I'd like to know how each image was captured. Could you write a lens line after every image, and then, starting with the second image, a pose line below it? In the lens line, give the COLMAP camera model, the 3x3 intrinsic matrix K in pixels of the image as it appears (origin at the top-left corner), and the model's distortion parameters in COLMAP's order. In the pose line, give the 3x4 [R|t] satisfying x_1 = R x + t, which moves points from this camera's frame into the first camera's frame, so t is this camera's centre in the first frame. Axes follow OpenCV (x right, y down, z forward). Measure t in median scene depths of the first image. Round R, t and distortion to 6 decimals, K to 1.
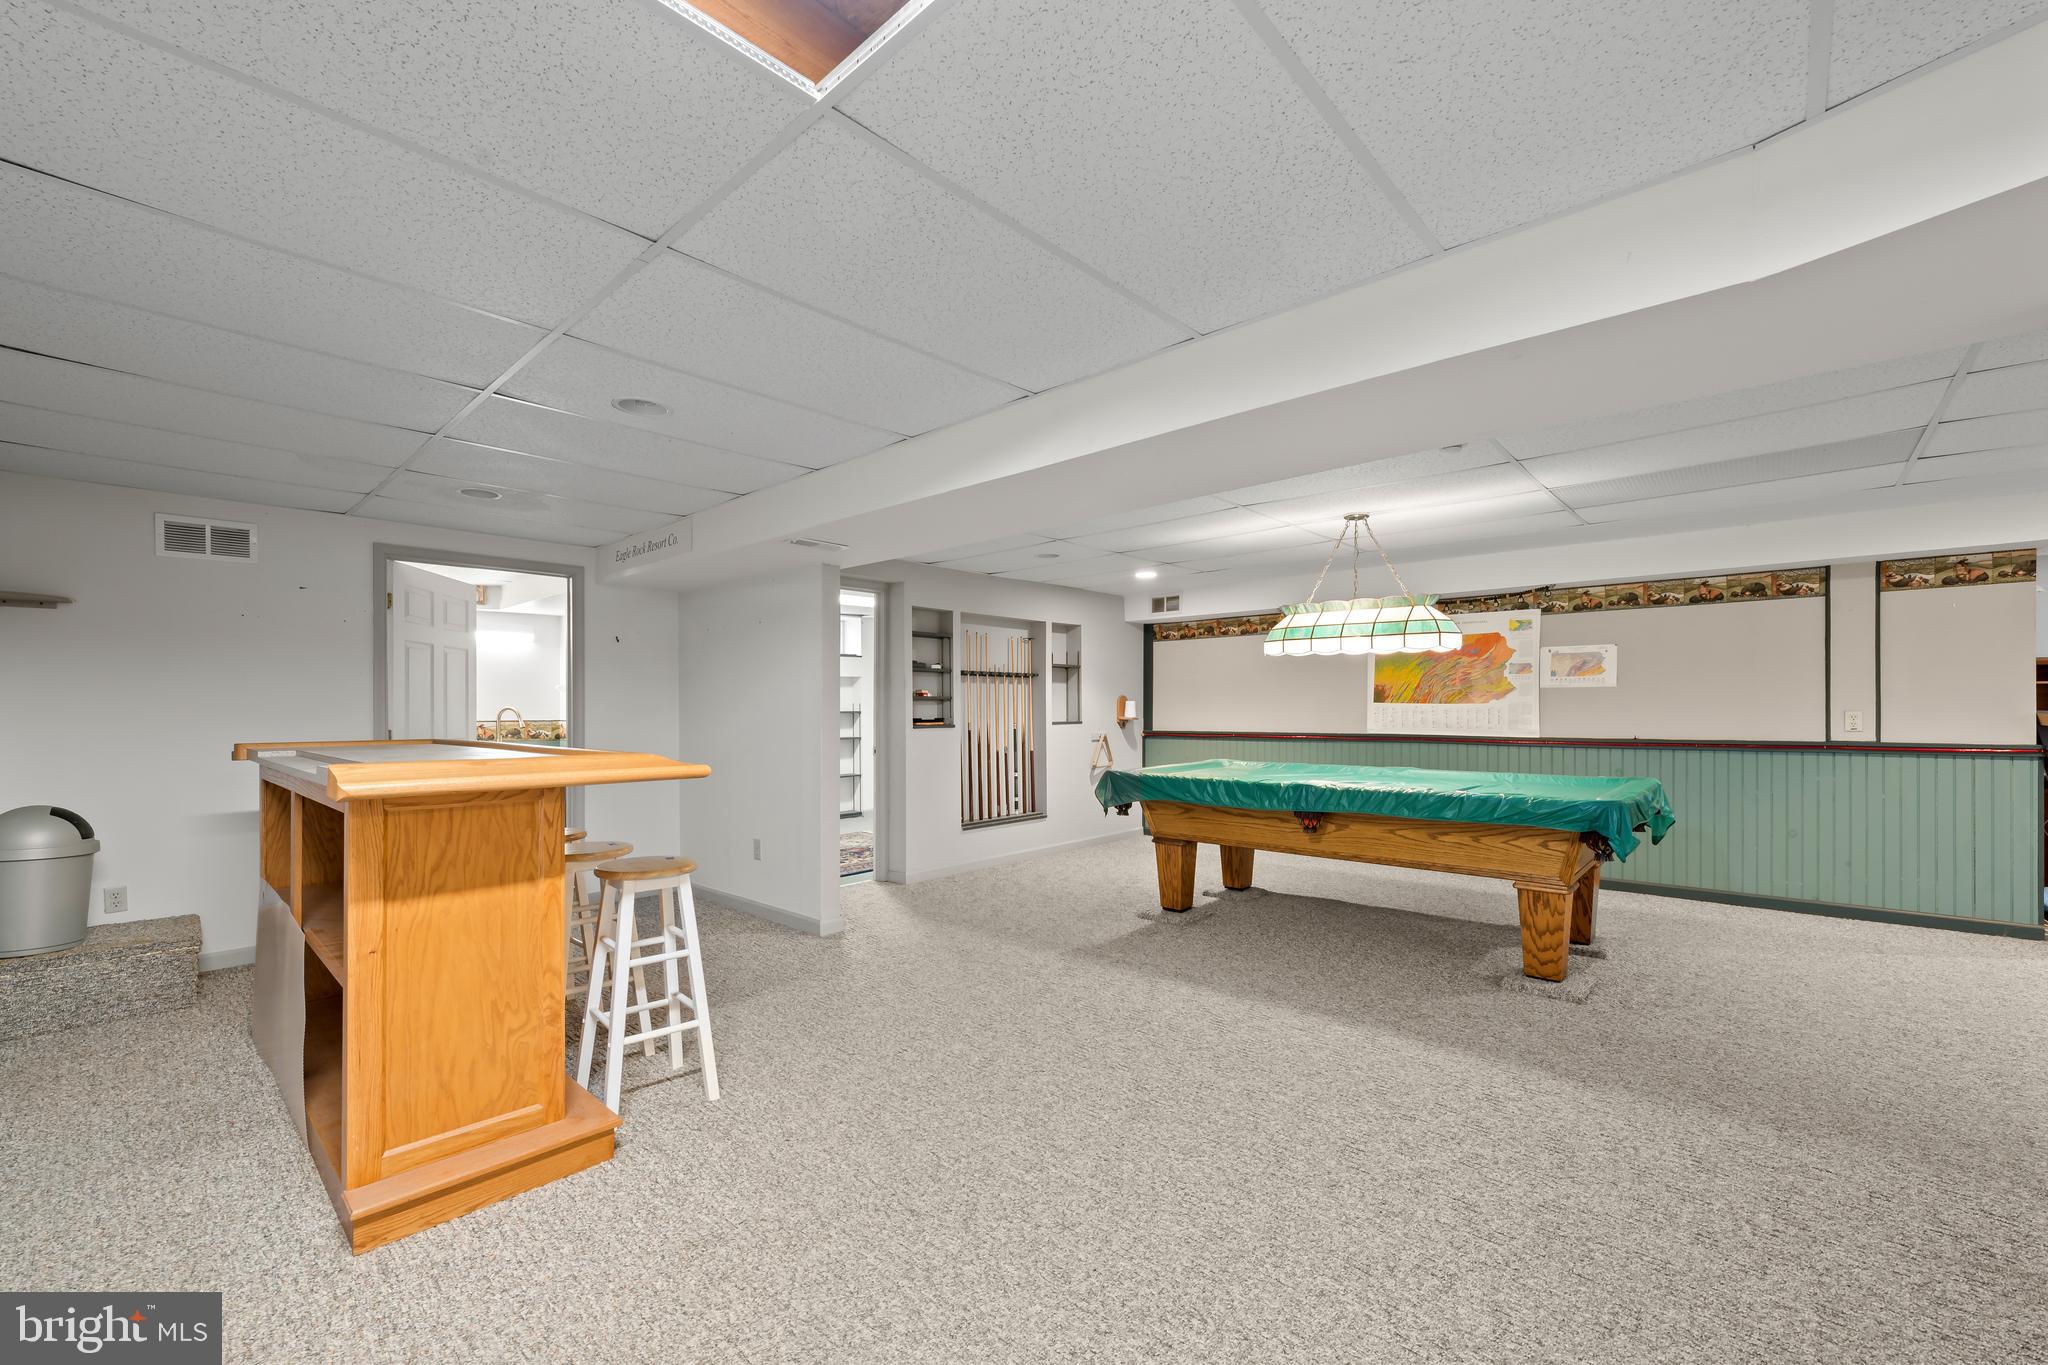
lens RADIAL K [[839.1, 0, 1015.7], [0, 839.1, 700.6], [0, 0, 1]] dist [0.003932, -0.000276]
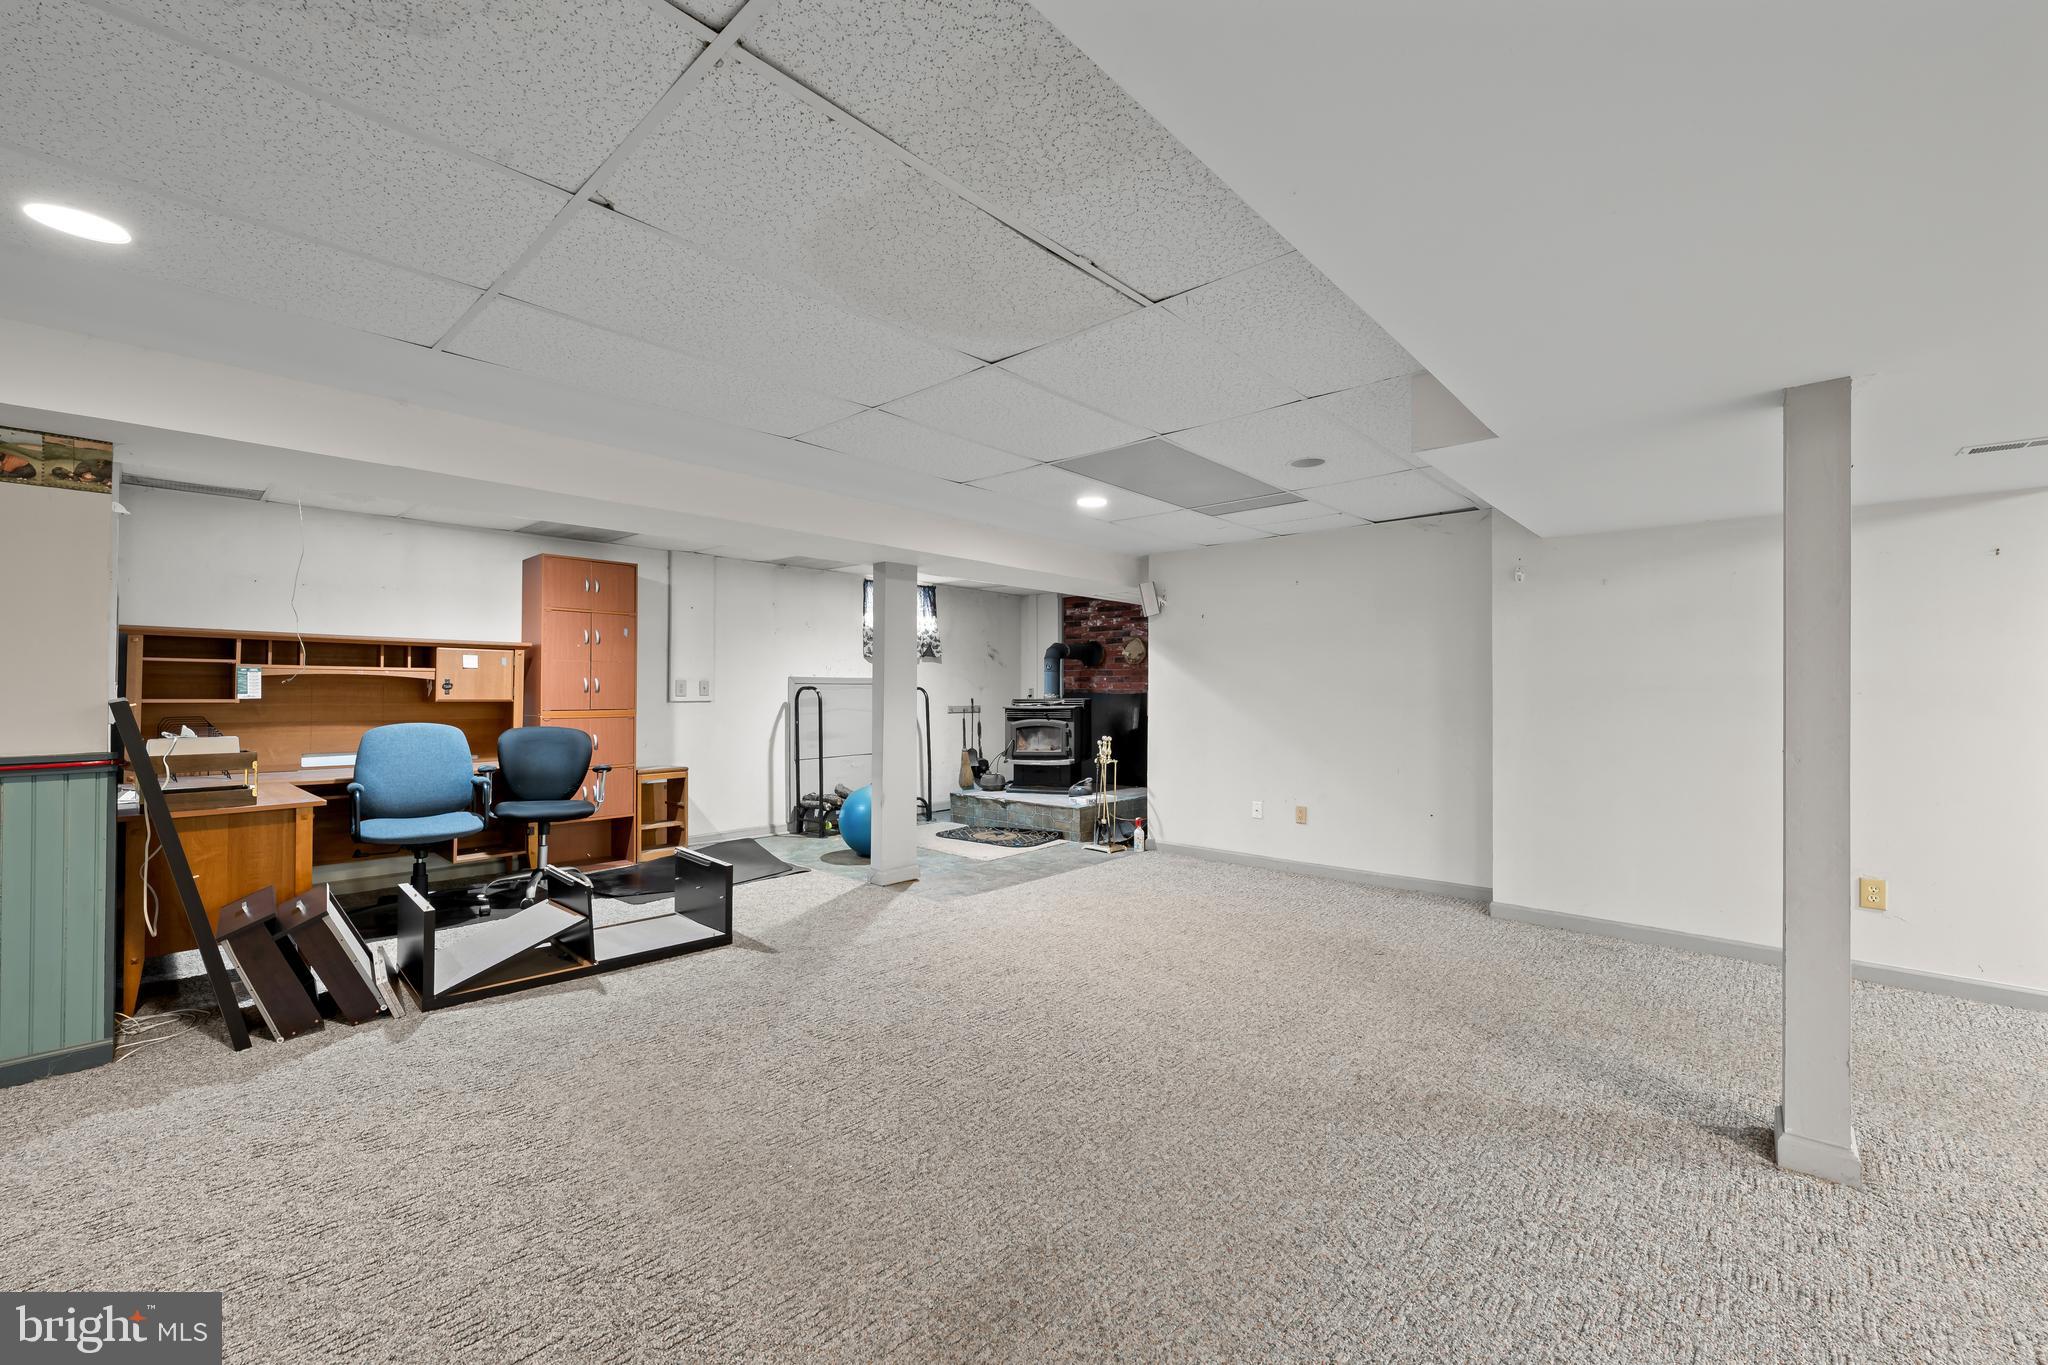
lens RADIAL K [[839.1, 0, 1030.5], [0, 839.1, 682.8], [0, 0, 1]] dist [0.003932, -0.000276]
pose [[-0.017645, 0.011541, 0.999778, 0.519489], [-0.011055, 0.999870, -0.011737, -0.000015], [-0.999783, -0.011260, -0.017515, 0.292252]]
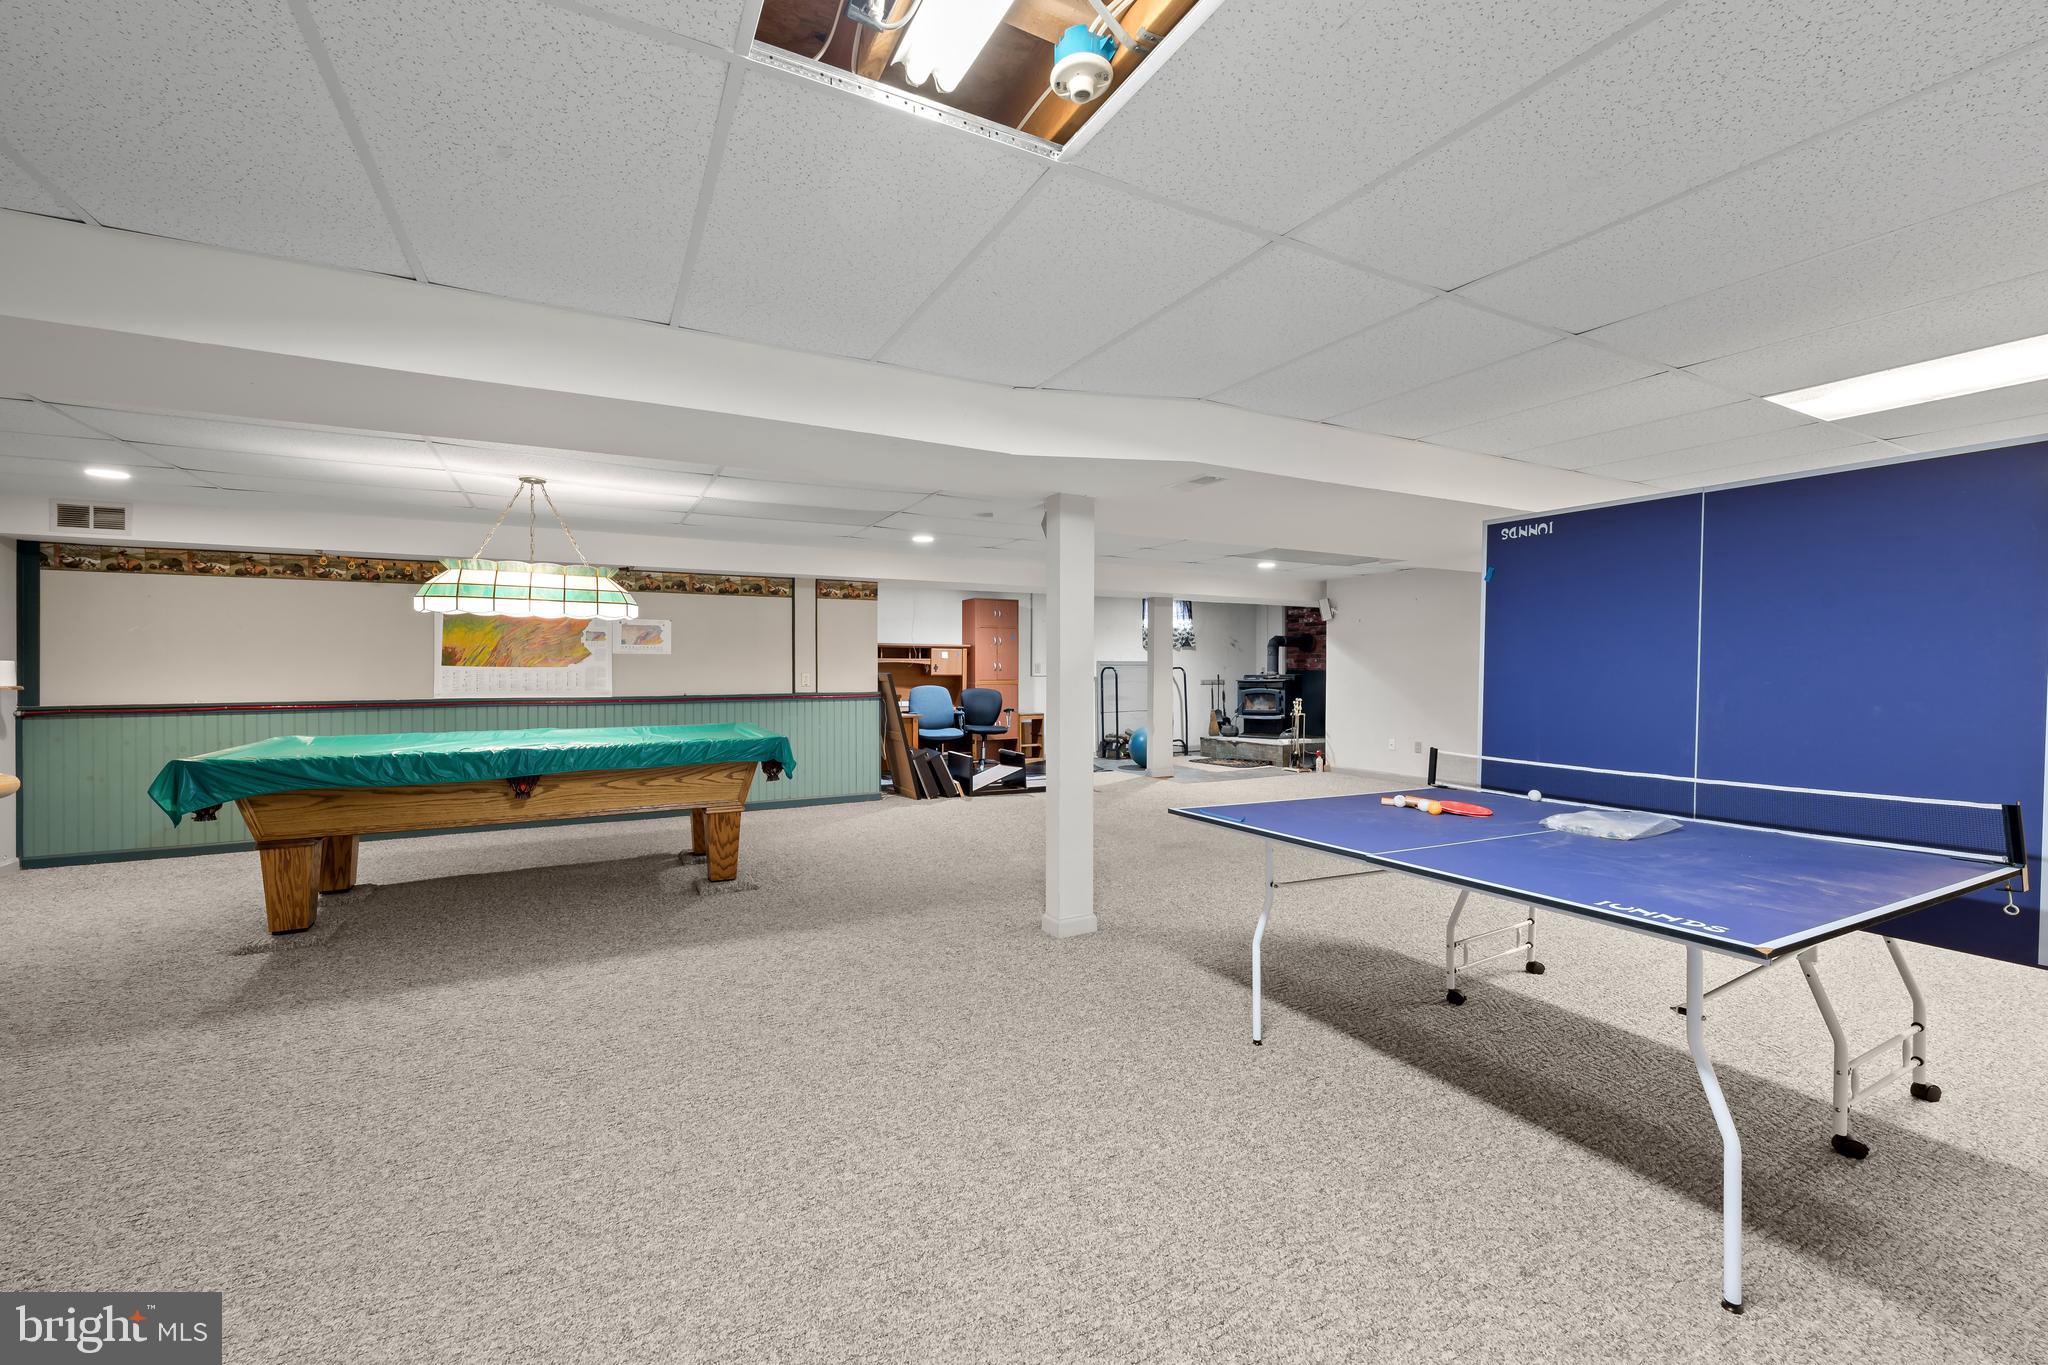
lens RADIAL K [[839.1, 0, 1022.0], [0, 839.1, 674.7], [0, 0, 1]] dist [0.003932, -0.000276]
pose [[0.323358, -0.003597, 0.946270, -0.345357], [-0.007747, 0.999949, 0.006449, 0.002163], [-0.946245, -0.009416, 0.323314, 0.117341]]
